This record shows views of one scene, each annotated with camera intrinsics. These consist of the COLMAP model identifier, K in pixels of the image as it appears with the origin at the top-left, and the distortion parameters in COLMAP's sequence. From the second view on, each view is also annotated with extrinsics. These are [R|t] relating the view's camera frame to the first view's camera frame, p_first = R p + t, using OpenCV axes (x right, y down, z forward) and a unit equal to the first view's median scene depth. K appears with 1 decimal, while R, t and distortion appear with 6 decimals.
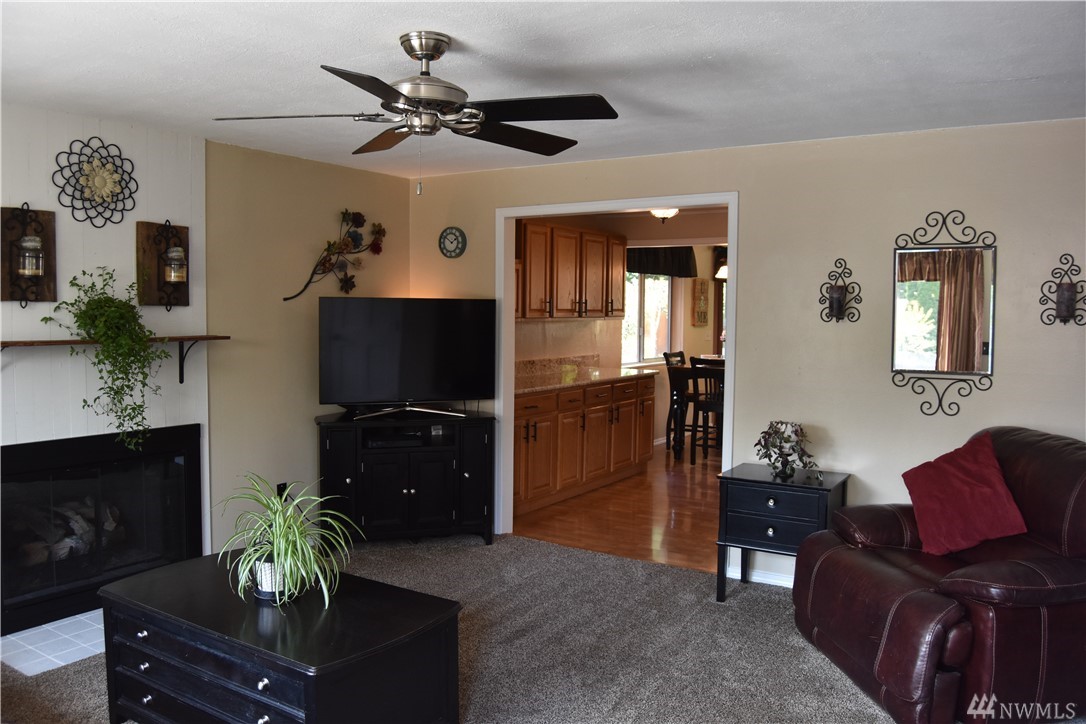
lens RADIAL K [[850.3, 0, 543.0], [0, 850.3, 362.0], [0, 0, 1]] dist [-0.108841, 0.043925]
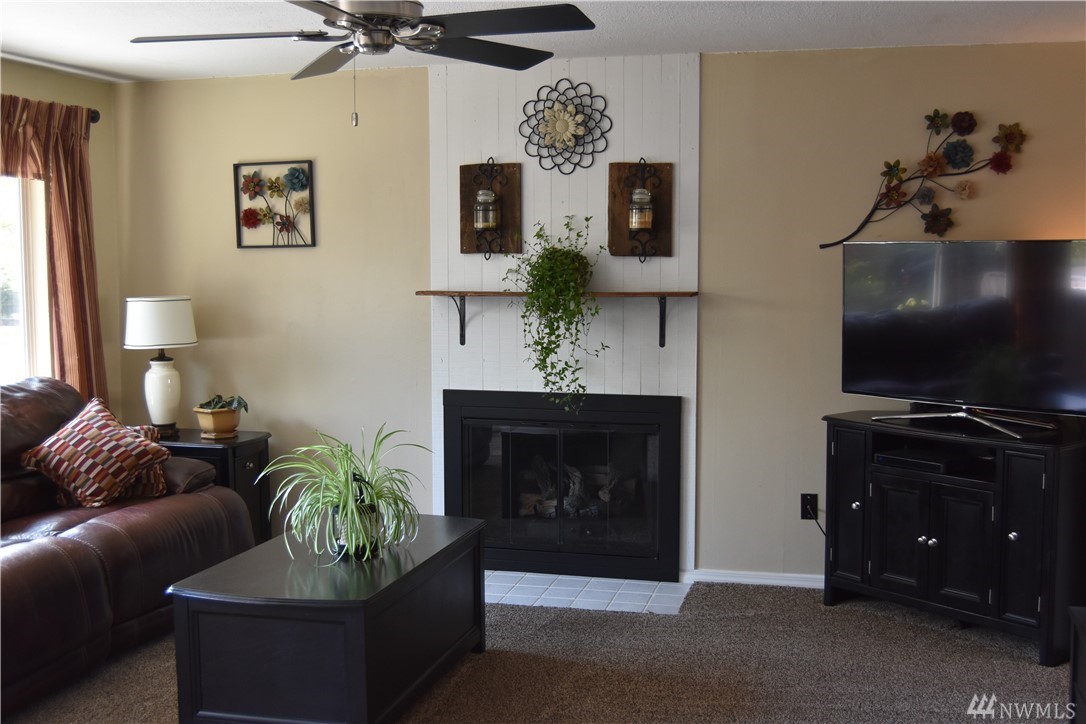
lens RADIAL K [[1149.4, 0, 543.0], [0, 1149.4, 362.0], [0, 0, 1]] dist [-0.050390, -0.019393]
pose [[0.319682, 0.060799, -0.945572, 0.697935], [-0.056658, 0.997380, 0.044974, -0.005611], [0.945829, 0.039197, 0.322289, 0.545961]]
